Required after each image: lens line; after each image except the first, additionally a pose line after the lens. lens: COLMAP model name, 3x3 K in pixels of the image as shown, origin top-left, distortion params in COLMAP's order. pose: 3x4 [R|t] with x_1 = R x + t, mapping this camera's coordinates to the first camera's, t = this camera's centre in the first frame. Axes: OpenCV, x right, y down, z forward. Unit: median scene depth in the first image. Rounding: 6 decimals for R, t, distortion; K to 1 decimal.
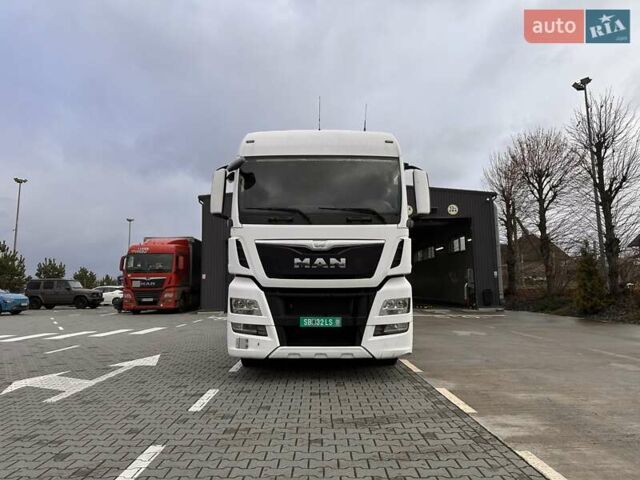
lens RADIAL K [[450.4, 0, 320.0], [0, 450.4, 240.0], [0, 0, 1]] dist [-0.000860, -0.000031]
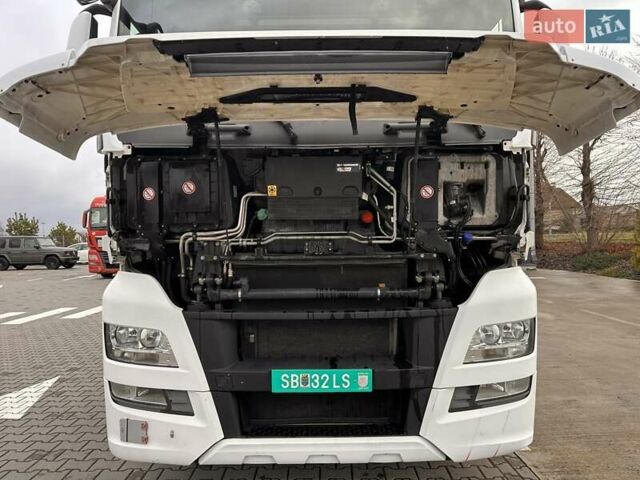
lens RADIAL K [[450.4, 0, 320.0], [0, 450.4, 240.0], [0, 0, 1]] dist [-0.000860, -0.000031]
pose [[0.999941, -0.010595, -0.002491, 0.002348], [0.010805, 0.993786, 0.110786, 0.008739], [0.001302, -0.110806, 0.993841, 0.601210]]
